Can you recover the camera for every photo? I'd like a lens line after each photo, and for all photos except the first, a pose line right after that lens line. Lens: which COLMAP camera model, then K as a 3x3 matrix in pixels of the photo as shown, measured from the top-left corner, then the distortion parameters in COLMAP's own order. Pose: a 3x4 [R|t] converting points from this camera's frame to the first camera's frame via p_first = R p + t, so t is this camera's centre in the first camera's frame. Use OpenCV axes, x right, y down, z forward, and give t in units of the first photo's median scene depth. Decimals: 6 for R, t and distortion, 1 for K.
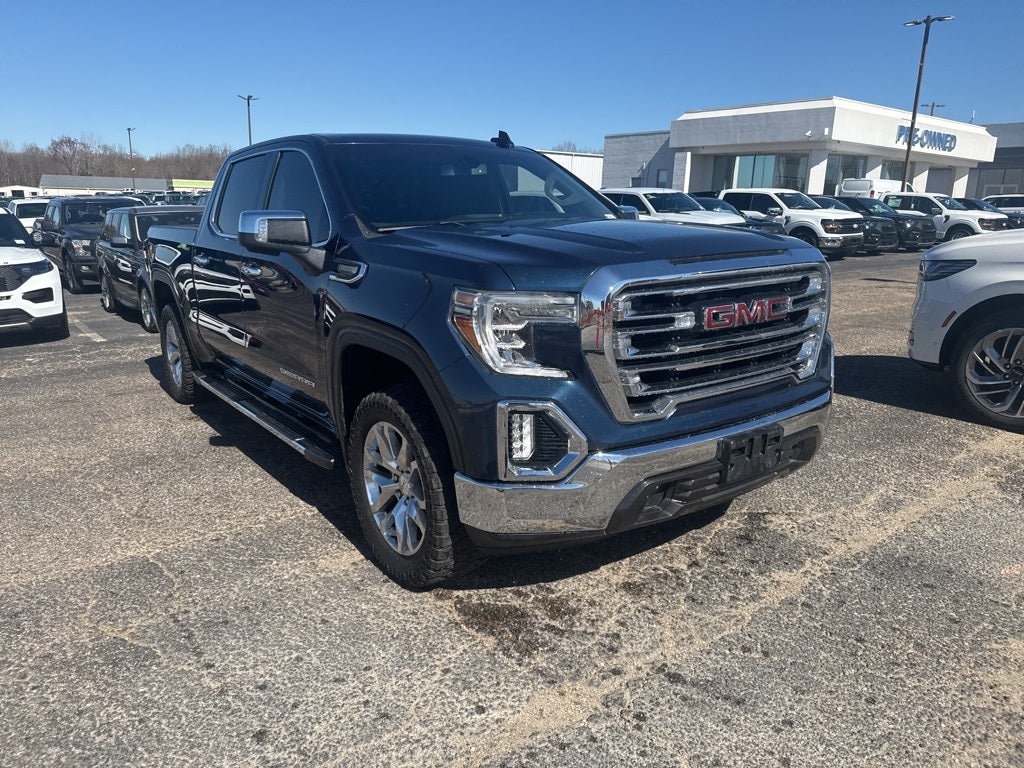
lens RADIAL K [[719.2, 0, 506.9], [0, 719.2, 383.3], [0, 0, 1]] dist [0.039538, -0.058031]
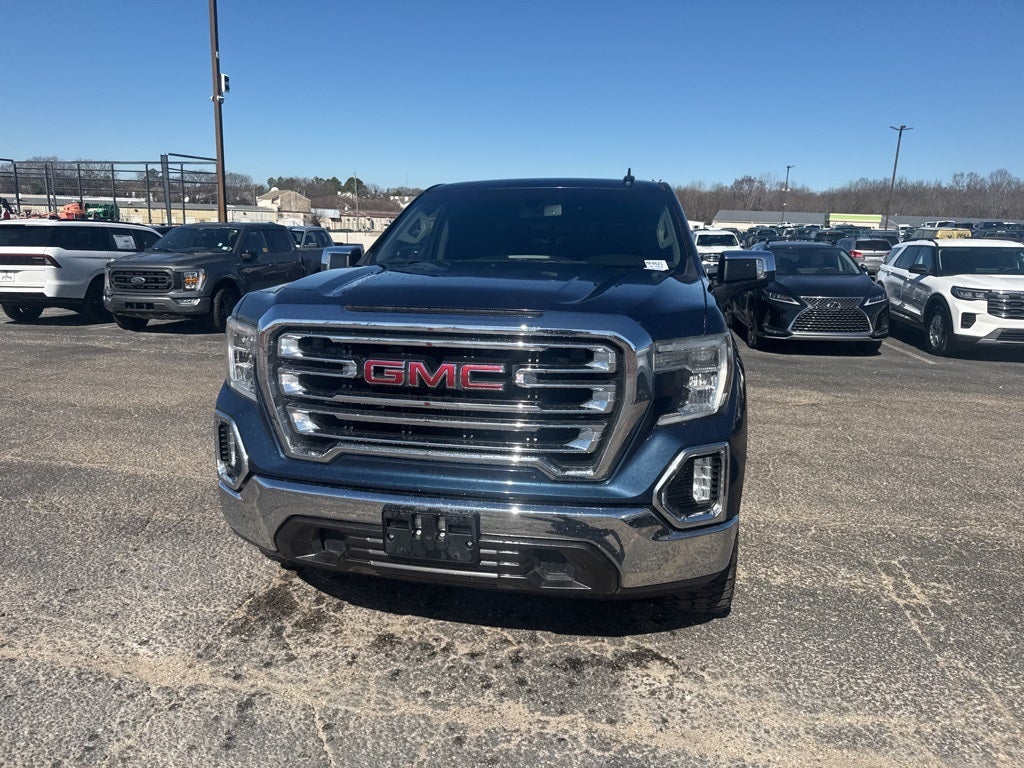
lens RADIAL K [[719.2, 0, 507.6], [0, 719.2, 389.6], [0, 0, 1]] dist [0.039538, -0.058031]
pose [[0.666198, 0.168761, -0.726429, 0.806104], [-0.194393, 0.979683, 0.049321, -0.109463], [0.719994, 0.108355, 0.685469, 0.358144]]
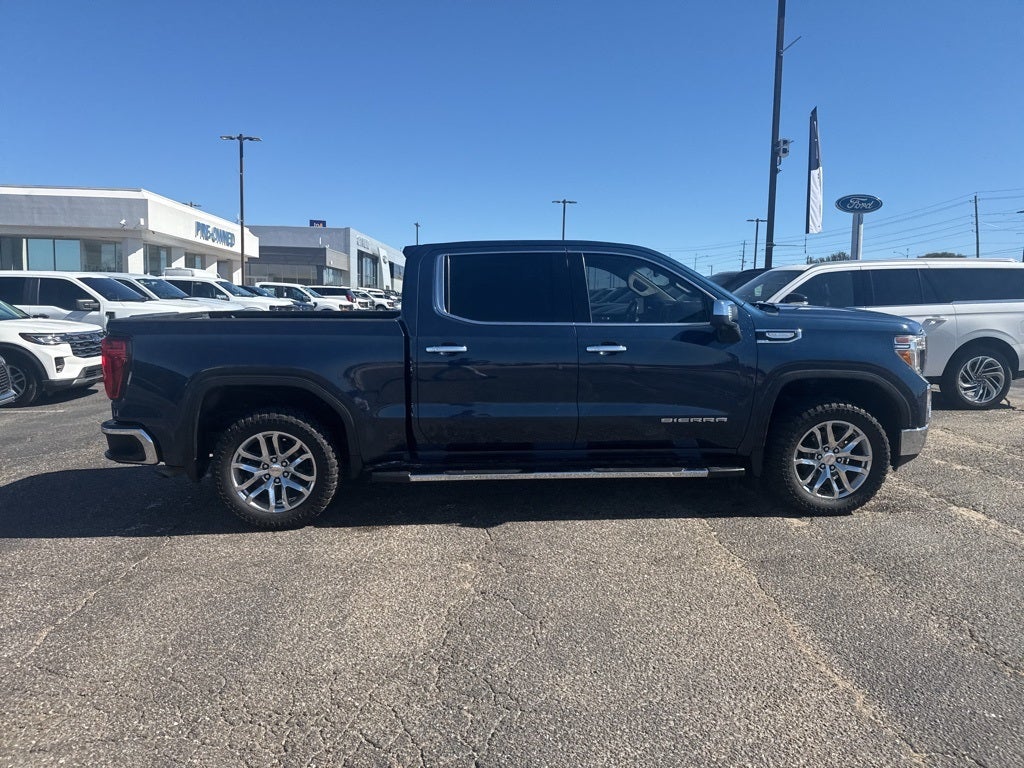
lens RADIAL K [[719.2, 0, 509.7], [0, 719.2, 381.1], [0, 0, 1]] dist [0.039538, -0.058031]
pose [[0.548744, -0.094035, 0.830685, -1.711278], [0.192180, 0.981231, -0.015876, -0.133614], [-0.813601, 0.168353, 0.556516, 0.553975]]
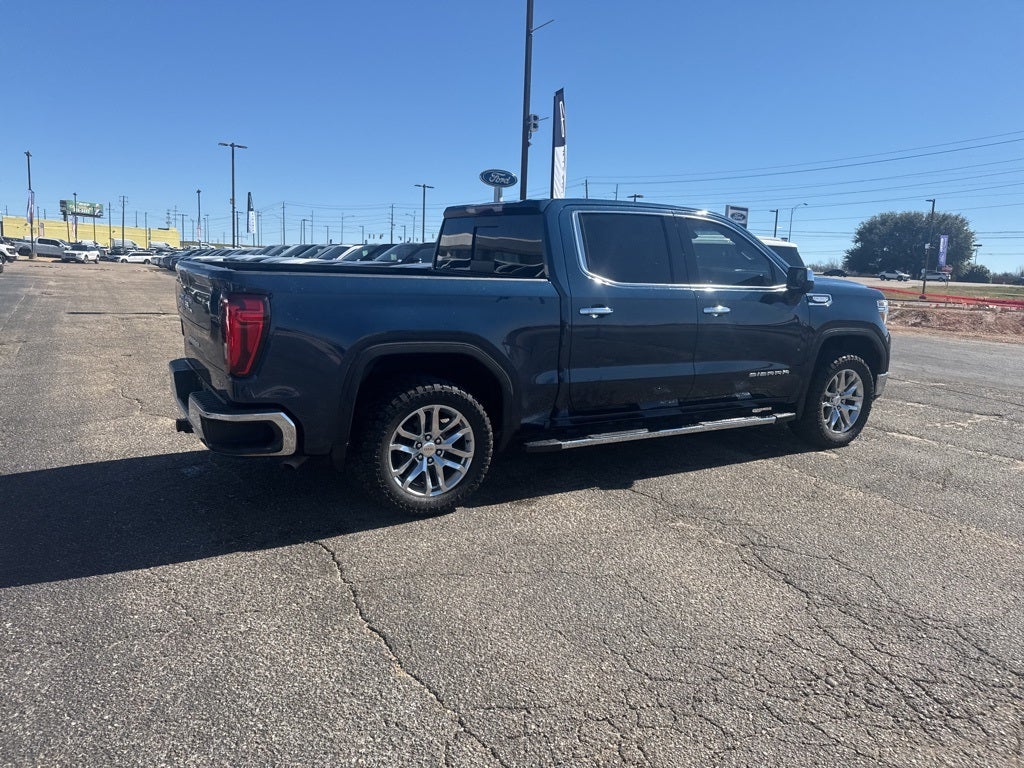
lens RADIAL K [[719.2, 0, 507.1], [0, 719.2, 378.8], [0, 0, 1]] dist [0.039538, -0.058031]
pose [[0.097080, -0.151342, 0.983703, -1.992392], [0.195181, 0.972074, 0.130291, -0.328053], [-0.975951, 0.179352, 0.123908, 1.451362]]
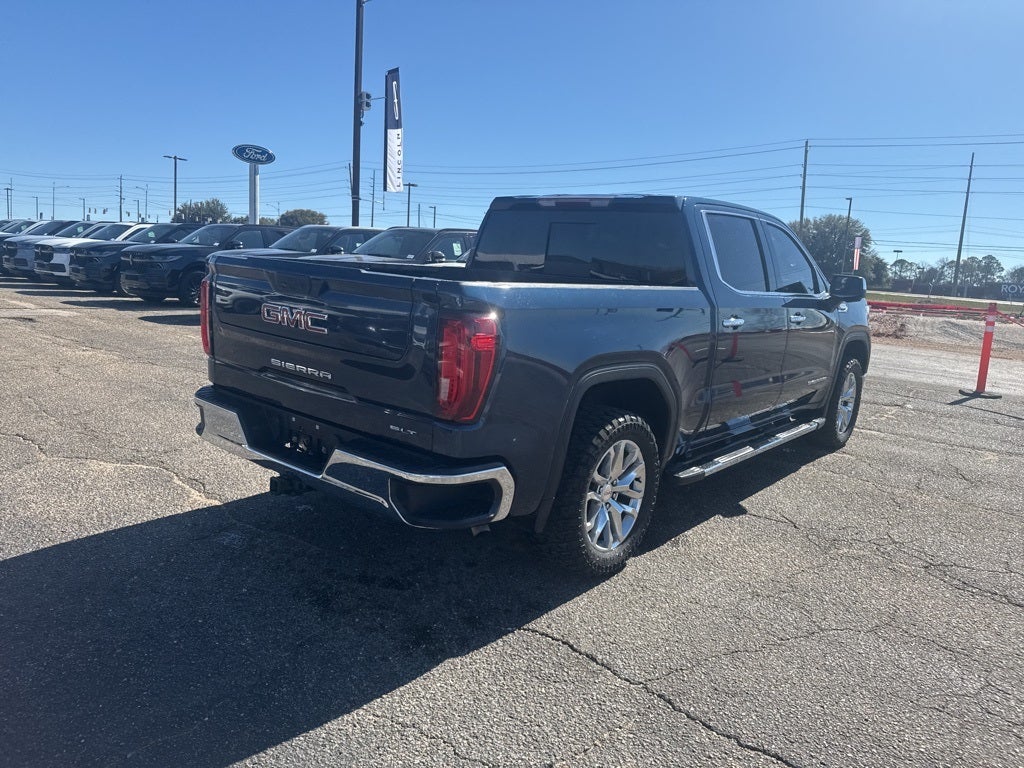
lens RADIAL K [[719.2, 0, 512.5], [0, 719.2, 380.2], [0, 0, 1]] dist [0.039538, -0.058031]
pose [[-0.240576, -0.167025, 0.956152, -1.729061], [0.163025, 0.964136, 0.209438, -0.471683], [-0.956842, 0.206263, -0.204718, 2.074720]]
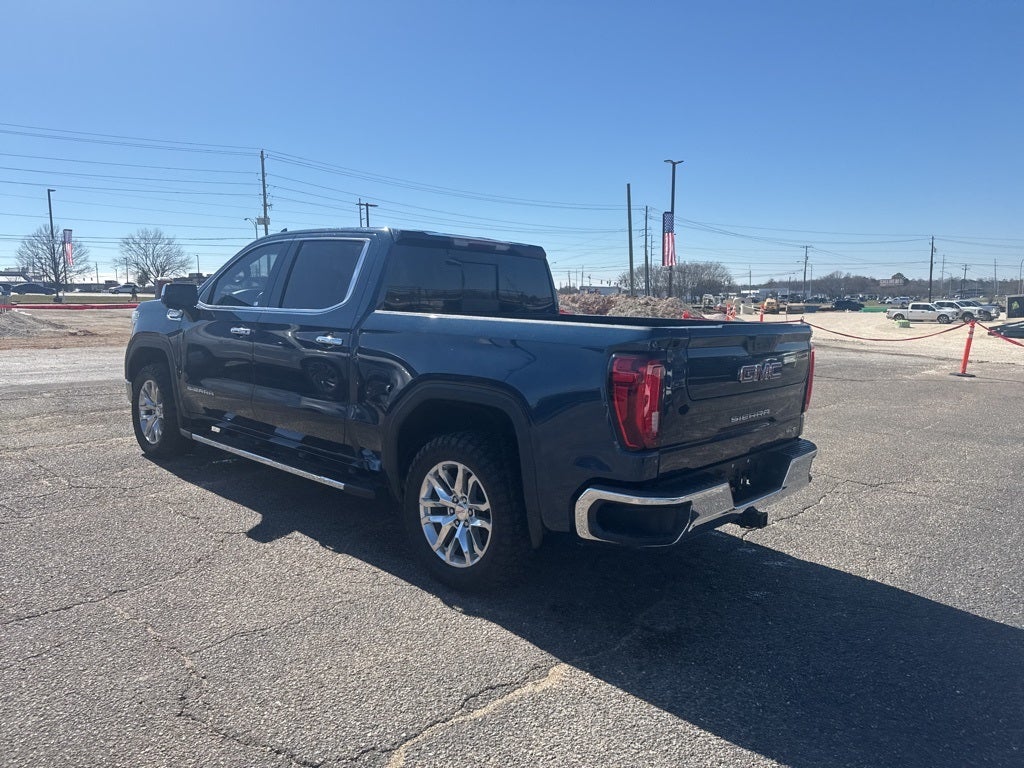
lens RADIAL K [[719.2, 0, 505.0], [0, 719.2, 382.8], [0, 0, 1]] dist [0.039538, -0.058031]
pose [[-0.980400, 0.006160, -0.196923, -0.183014], [-0.063162, 0.936928, 0.343767, -0.729722], [0.186621, 0.349467, -0.918175, 3.054926]]
